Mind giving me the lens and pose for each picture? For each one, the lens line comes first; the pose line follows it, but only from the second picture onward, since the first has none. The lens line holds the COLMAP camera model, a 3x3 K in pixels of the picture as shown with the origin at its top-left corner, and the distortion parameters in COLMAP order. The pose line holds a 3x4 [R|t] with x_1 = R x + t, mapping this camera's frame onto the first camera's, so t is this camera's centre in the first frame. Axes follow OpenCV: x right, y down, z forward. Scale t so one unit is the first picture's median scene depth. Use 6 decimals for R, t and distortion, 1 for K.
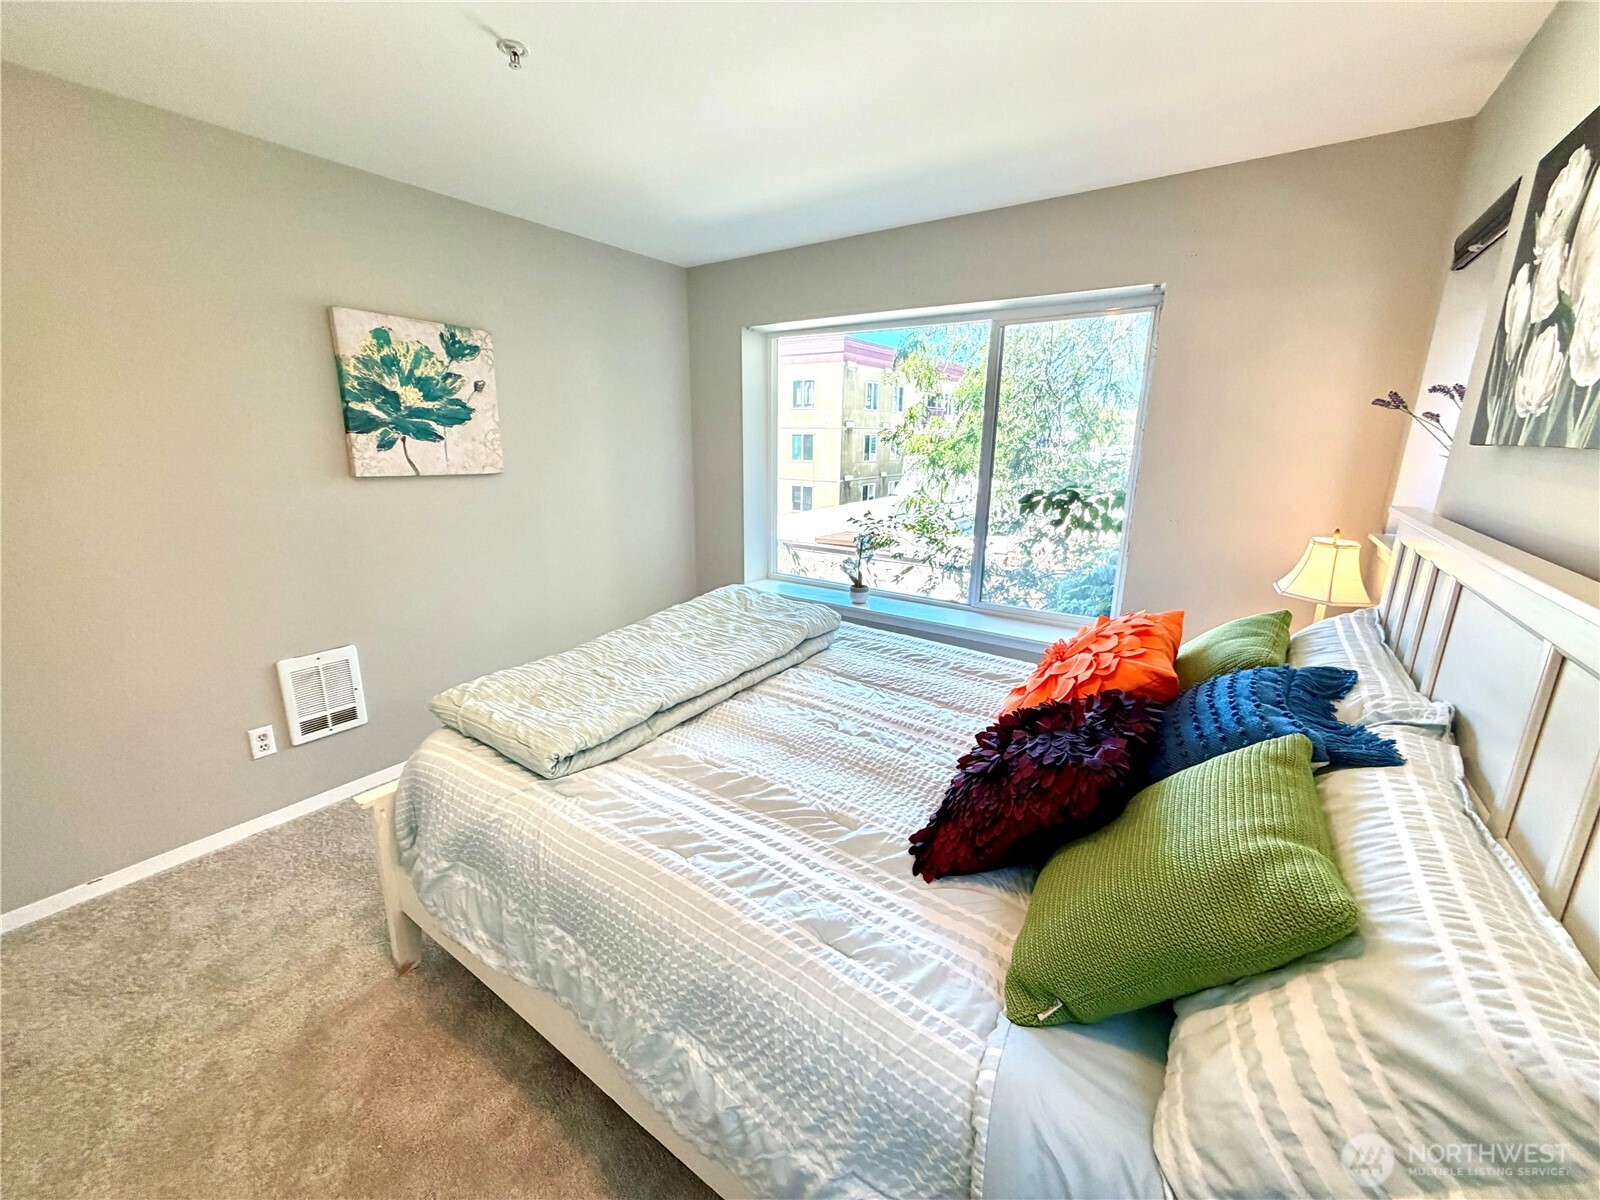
lens RADIAL K [[636.2, 0, 795.9], [0, 636.2, 598.9], [0, 0, 1]] dist [0.000771, -0.000386]
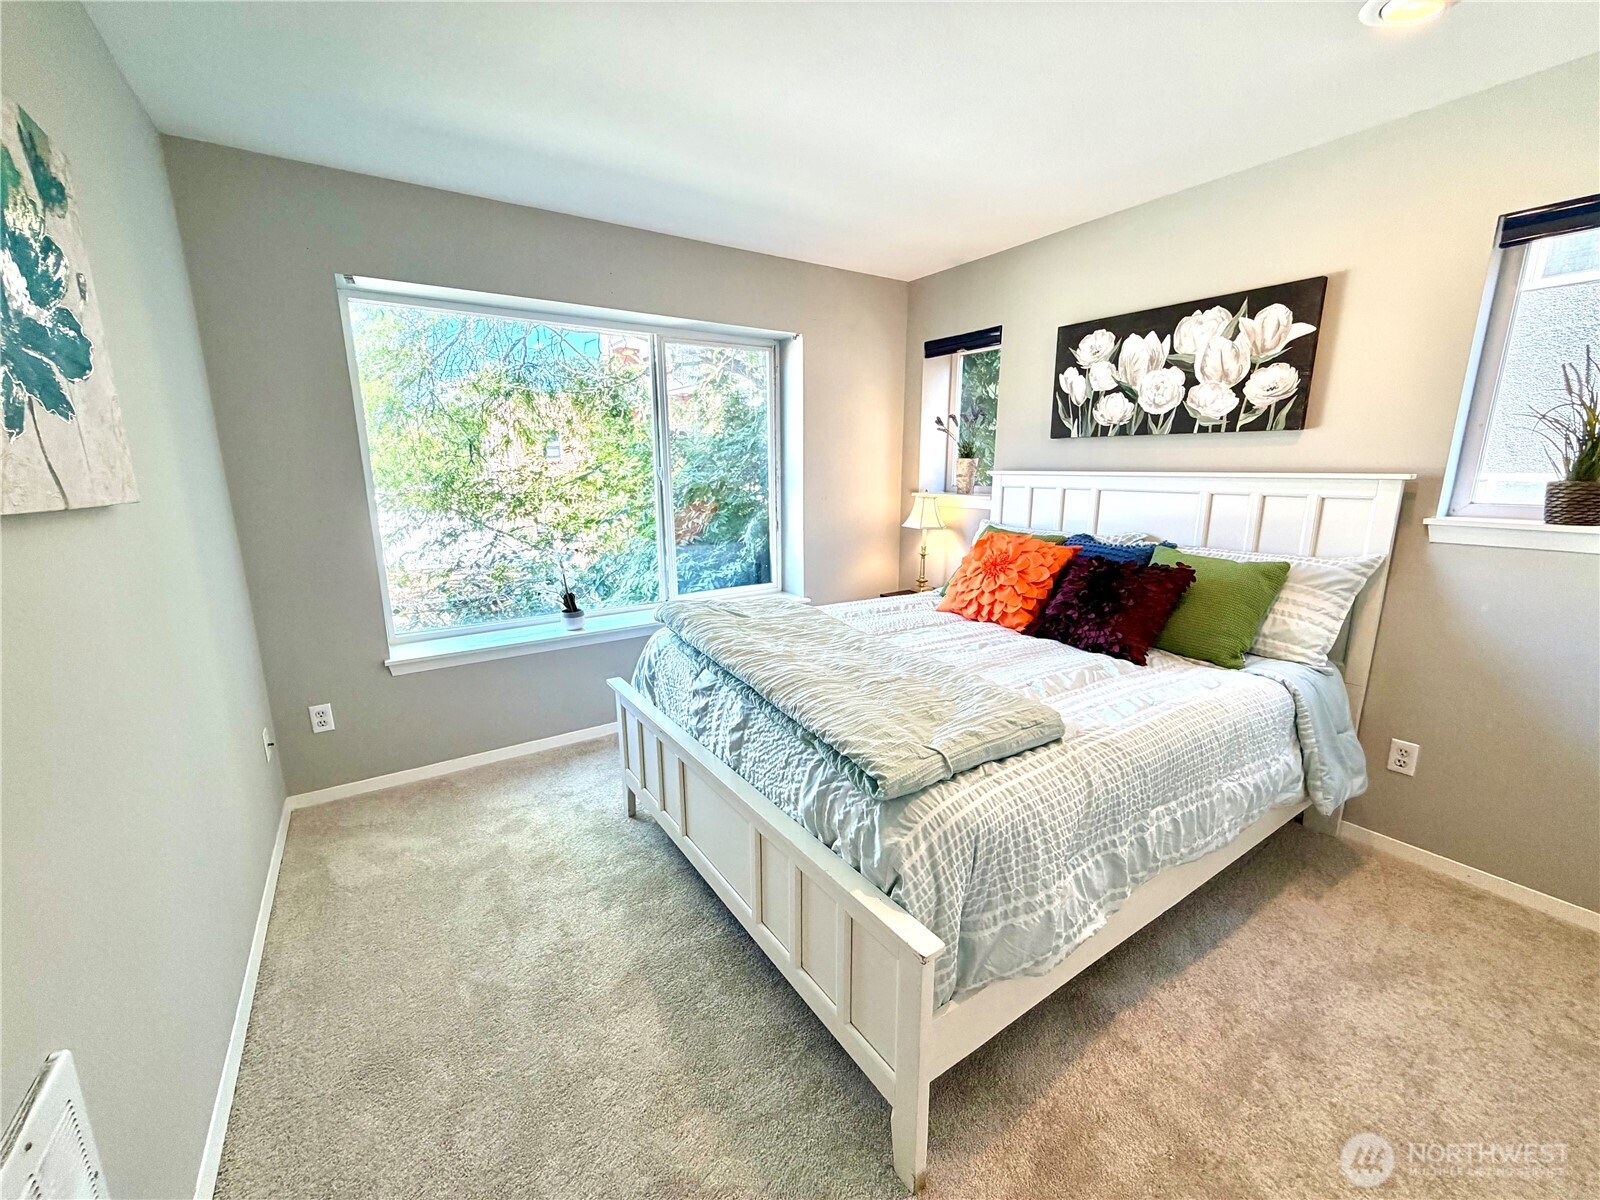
lens RADIAL K [[636.2, 0, 795.9], [0, 636.2, 598.9], [0, 0, 1]] dist [0.000771, -0.000386]
pose [[0.360814, -0.206465, 0.909497, -0.992583], [0.242587, 0.962398, 0.122235, -0.115956], [-0.900536, 0.176528, 0.397333, 0.636764]]
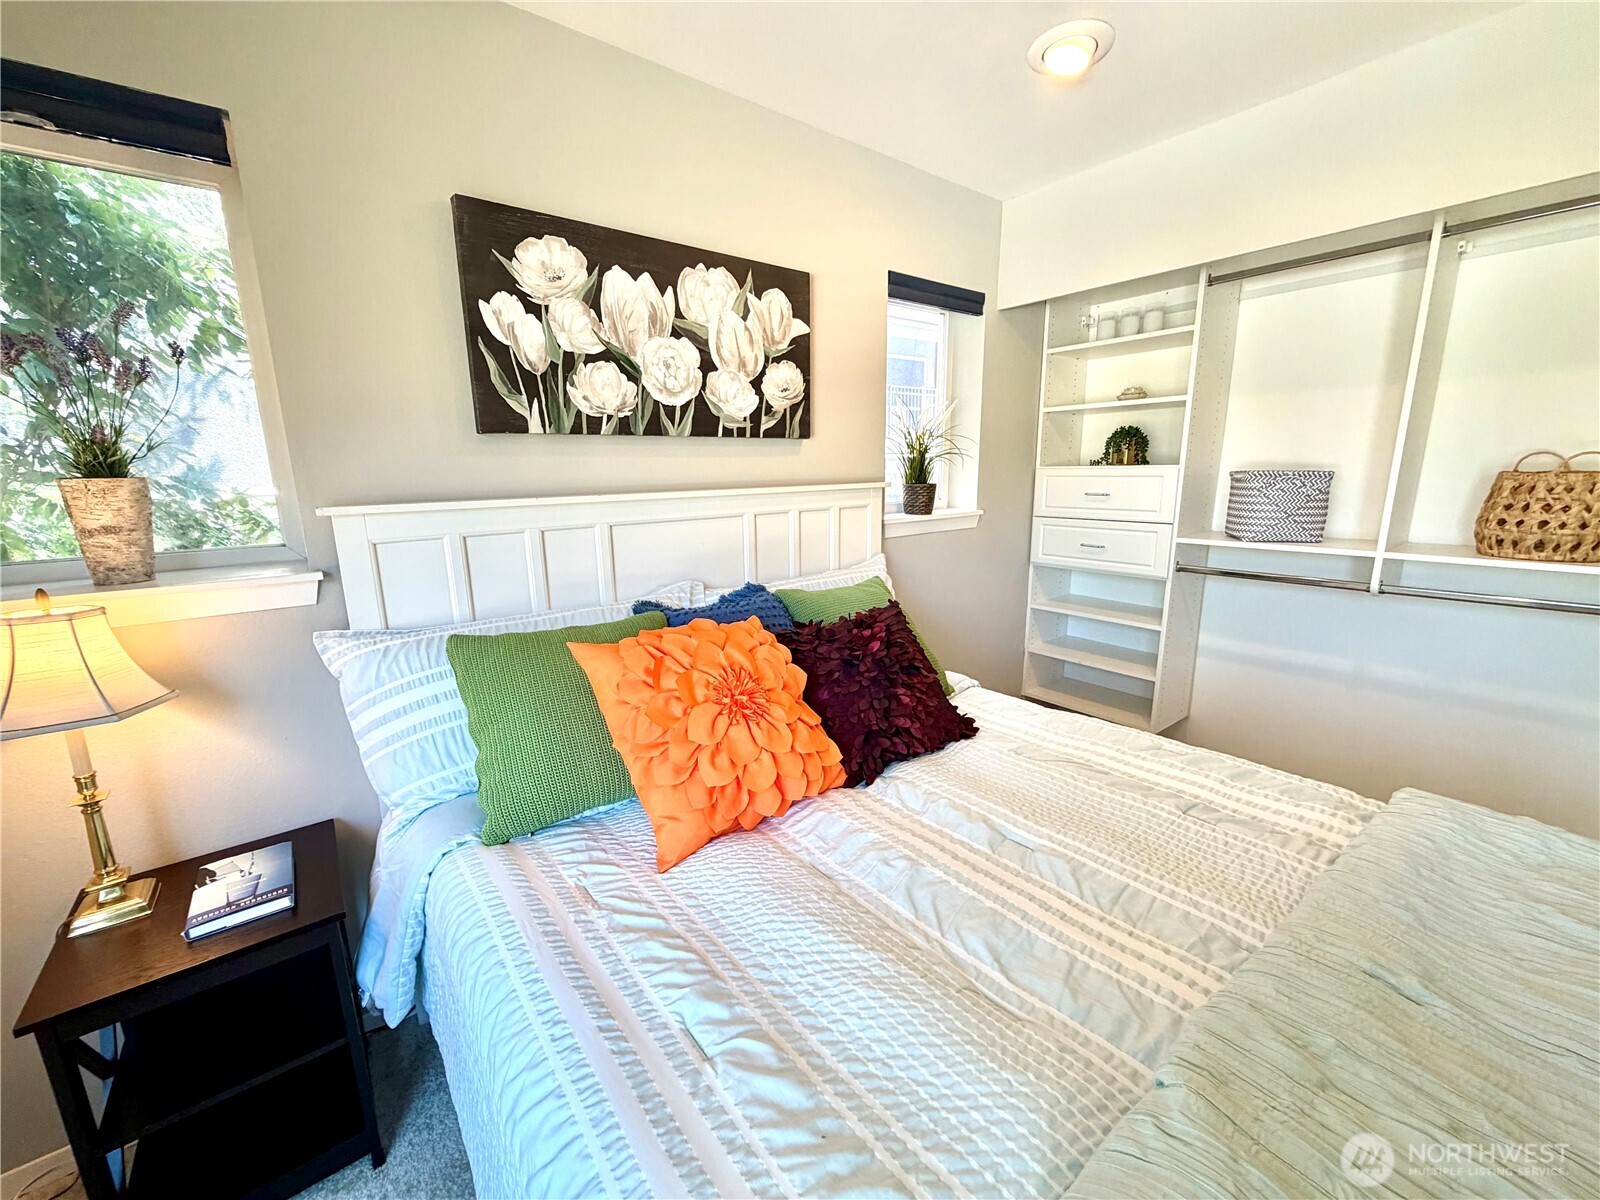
lens RADIAL K [[636.2, 0, 795.9], [0, 636.2, 598.9], [0, 0, 1]] dist [0.000771, -0.000386]
pose [[-0.957687, -0.054681, 0.282568, 0.103241], [0.078517, 0.894908, 0.439288, -0.272325], [-0.276893, 0.442887, -0.852749, 1.230215]]
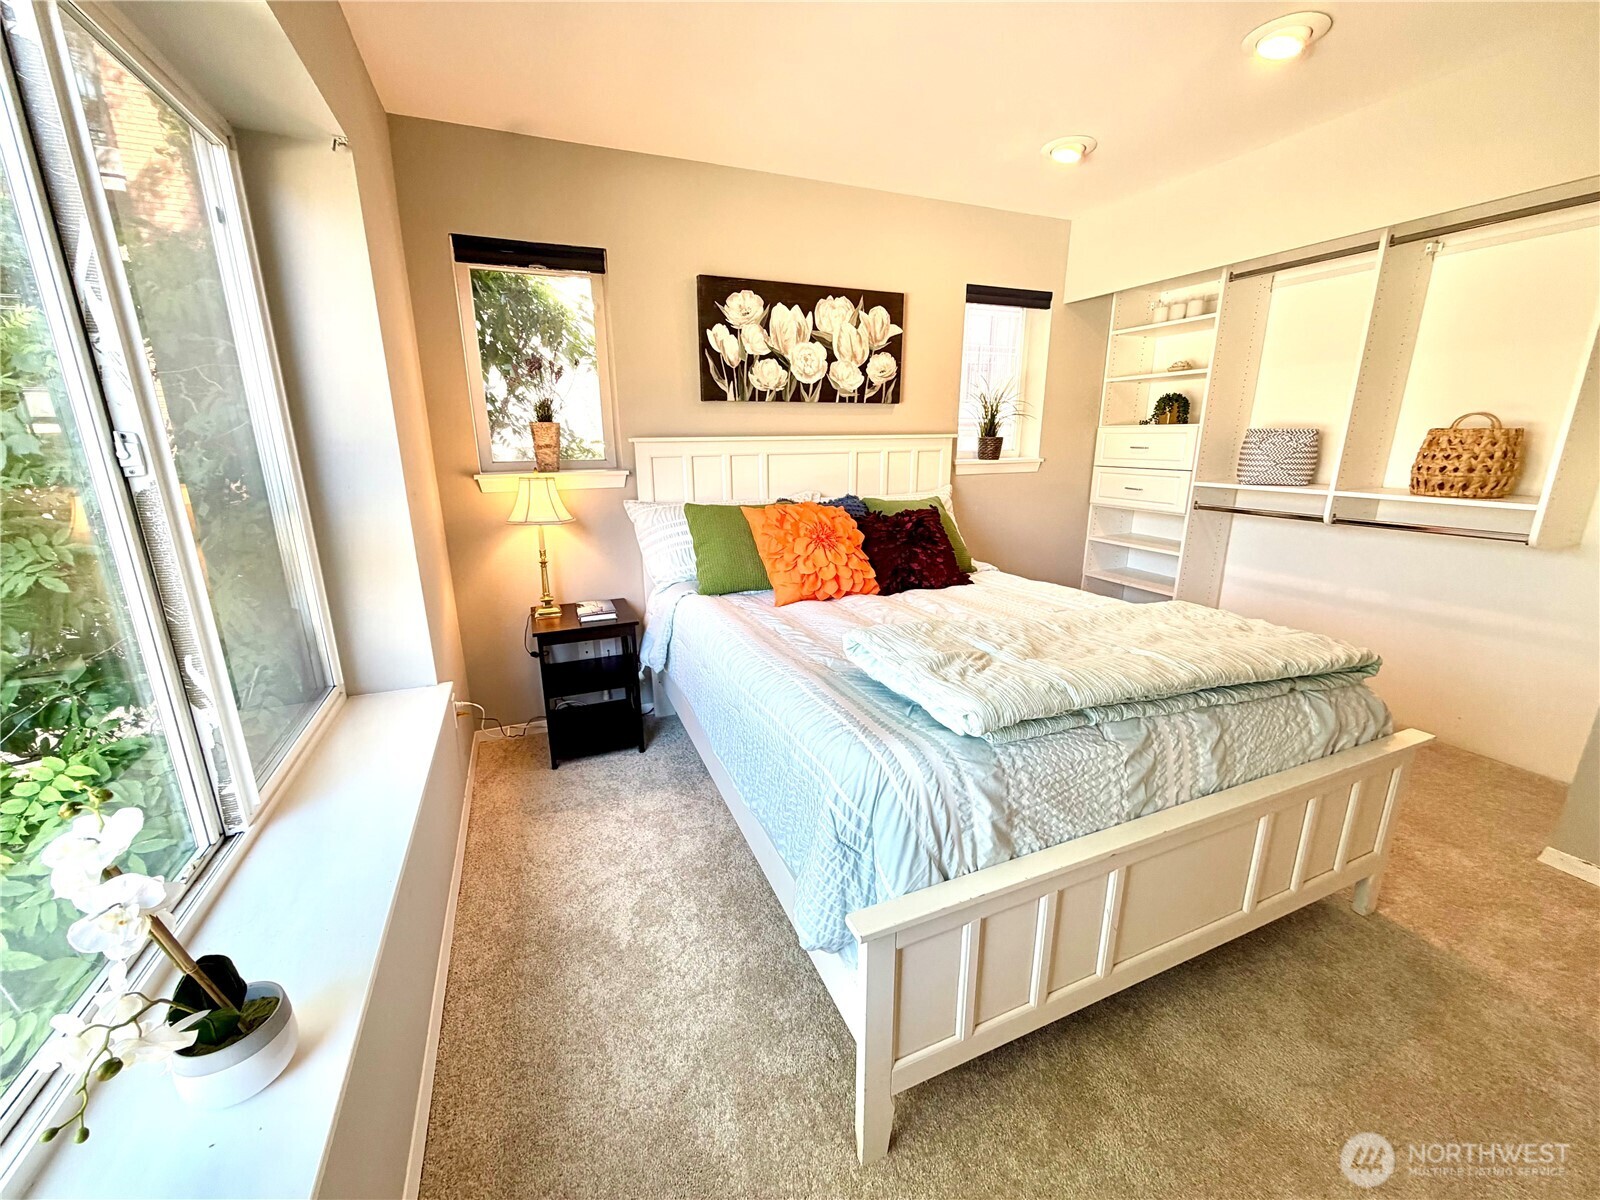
lens RADIAL K [[636.2, 0, 795.9], [0, 636.2, 598.9], [0, 0, 1]] dist [0.000771, -0.000386]
pose [[-0.849369, -0.138395, 0.509333, -0.254466], [0.131003, 0.879534, 0.457447, -0.374234], [-0.511284, 0.455265, -0.728919, 1.707981]]
